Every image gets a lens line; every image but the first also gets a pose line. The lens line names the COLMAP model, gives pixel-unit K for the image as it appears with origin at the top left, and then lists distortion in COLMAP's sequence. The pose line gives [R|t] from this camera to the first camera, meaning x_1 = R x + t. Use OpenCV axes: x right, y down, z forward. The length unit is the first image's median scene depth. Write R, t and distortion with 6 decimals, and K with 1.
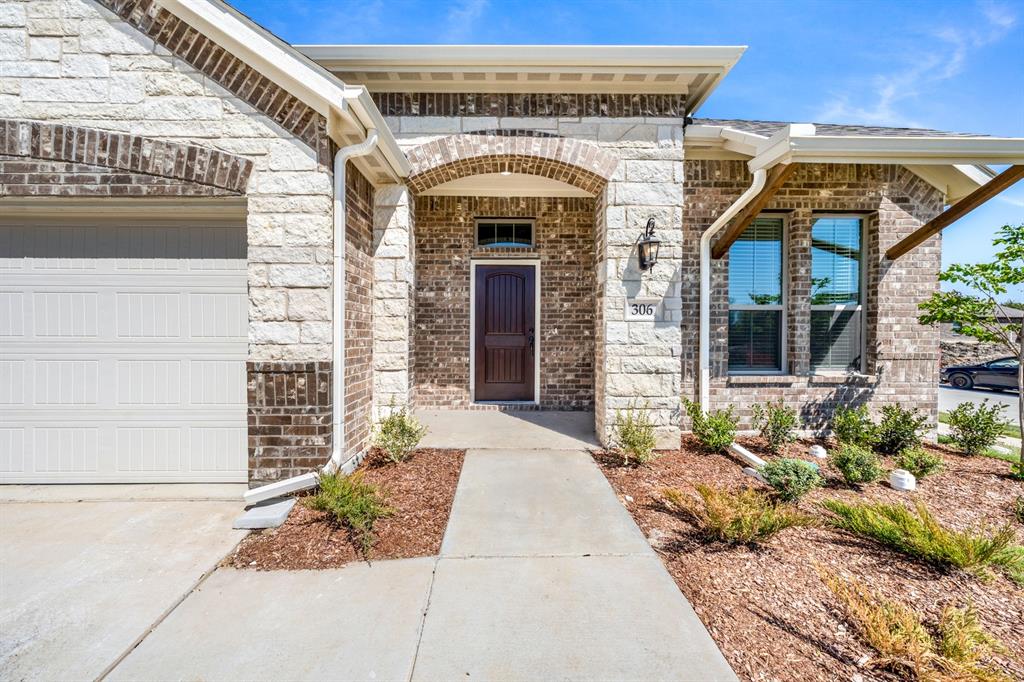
lens RADIAL K [[347.3, 0, 513.9], [0, 347.3, 336.4], [0, 0, 1]] dist [-0.001253, -0.000032]
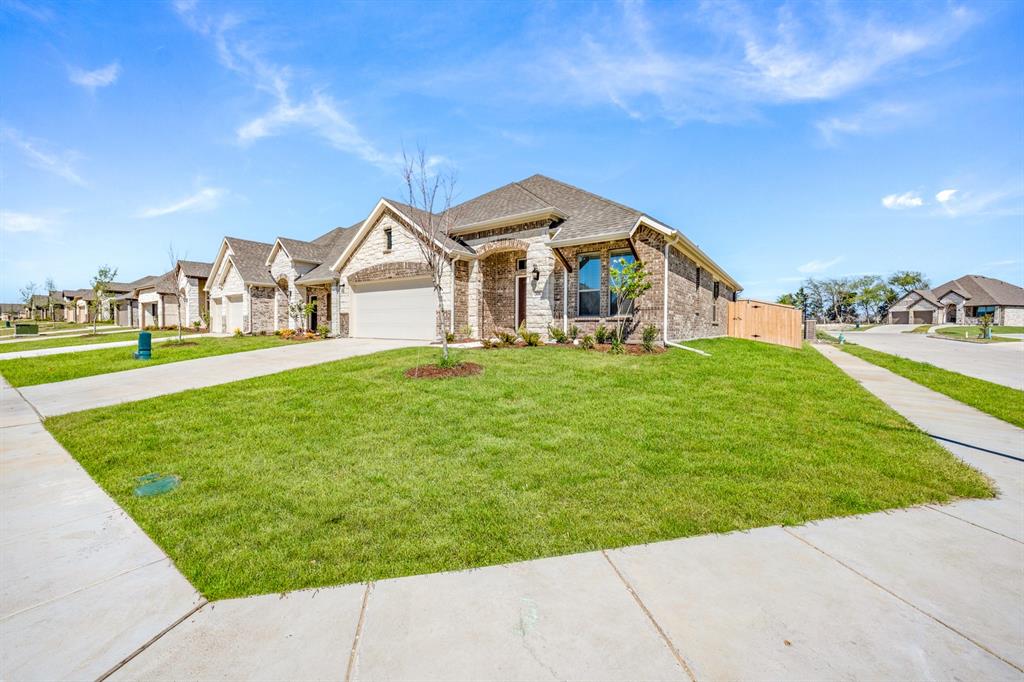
lens RADIAL K [[410.9, 0, 511.9], [0, 410.9, 337.5], [0, 0, 1]] dist [0.000219, 0.000001]
pose [[0.803199, 0.013804, -0.595551, 2.271394], [-0.006875, 0.999880, 0.013903, 0.244123], [0.595672, -0.007073, 0.803197, -1.916347]]
